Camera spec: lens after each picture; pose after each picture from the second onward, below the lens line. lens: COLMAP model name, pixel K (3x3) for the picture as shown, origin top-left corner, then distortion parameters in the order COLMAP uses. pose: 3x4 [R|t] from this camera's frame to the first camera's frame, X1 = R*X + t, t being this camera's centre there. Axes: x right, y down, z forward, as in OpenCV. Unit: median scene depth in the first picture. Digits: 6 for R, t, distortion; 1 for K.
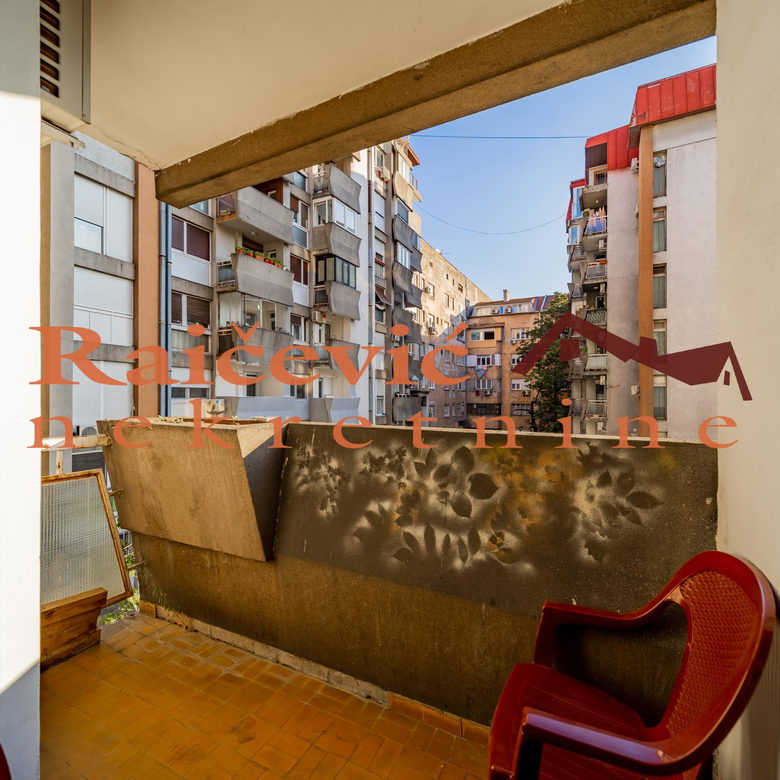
lens RADIAL K [[410.9, 0, 388.5], [0, 410.9, 387.1], [0, 0, 1]] dist [0.016920, -0.003981]
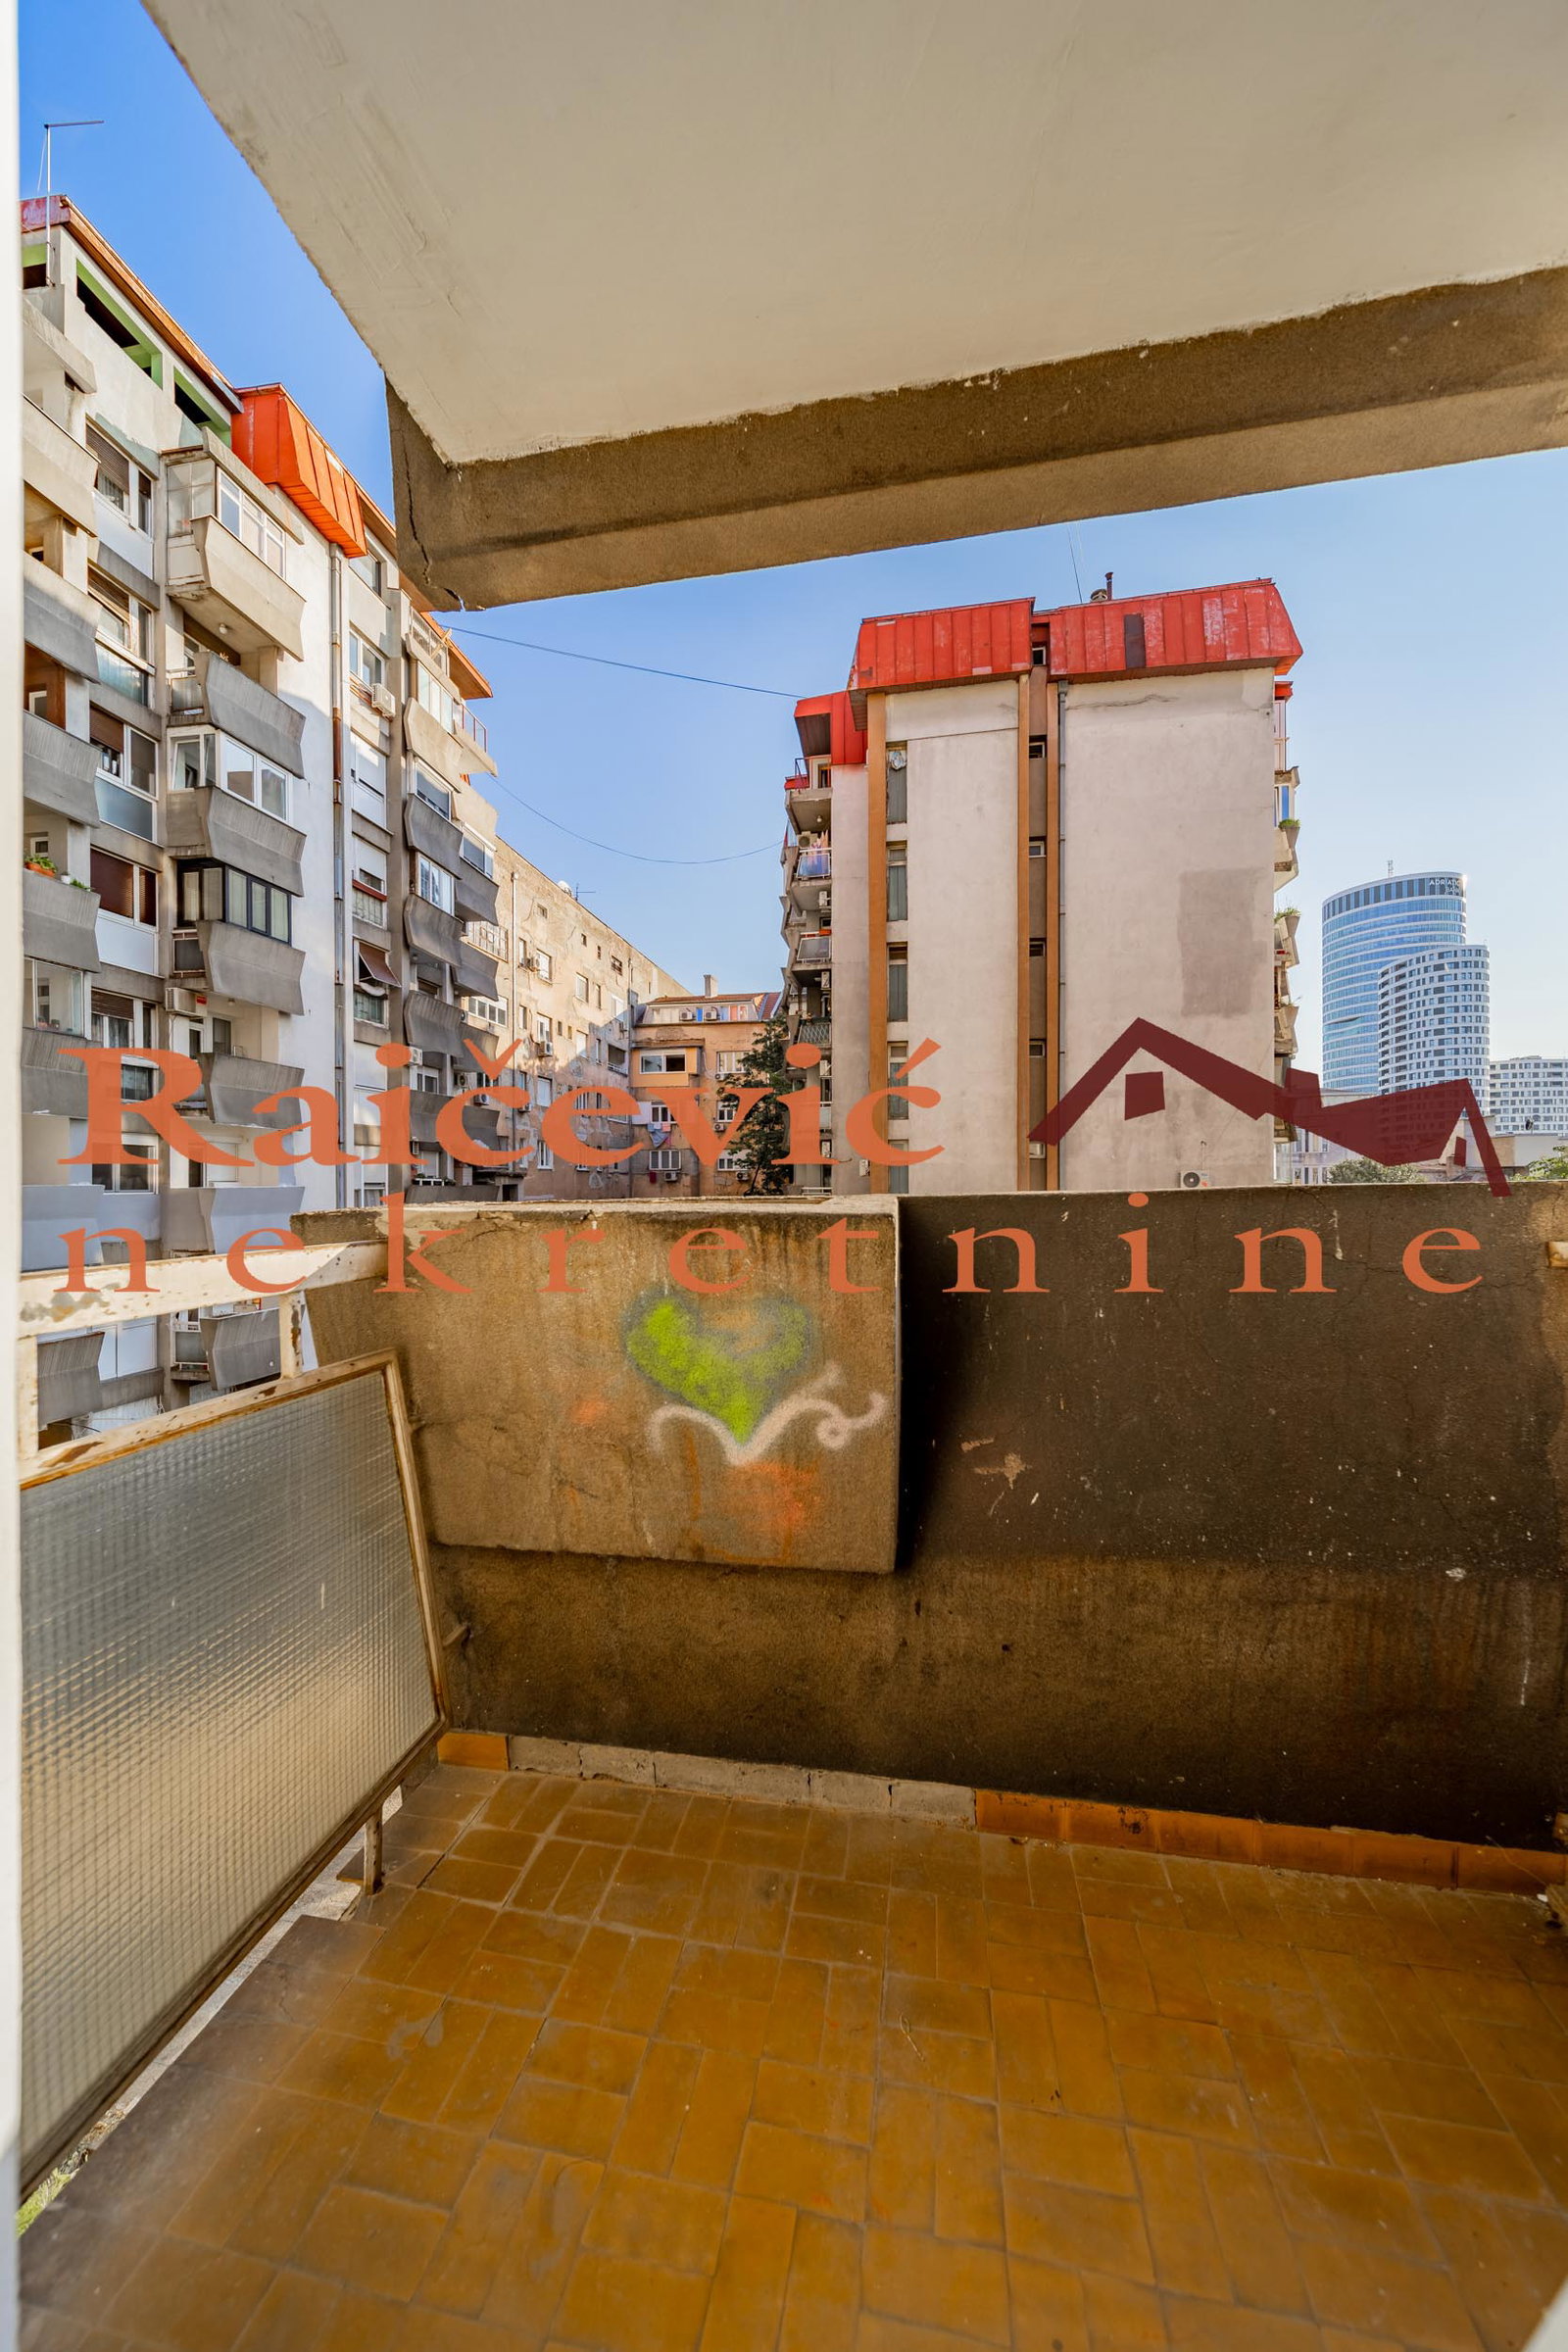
lens RADIAL K [[825.0, 0, 784.7], [0, 825.0, 1171.6], [0, 0, 1]] dist [0.001754, -0.000819]
pose [[0.952653, -0.005582, 0.304010, 0.141852], [0.004032, 0.999975, 0.005724, 0.004915], [-0.304034, -0.004227, 0.952652, -0.016906]]
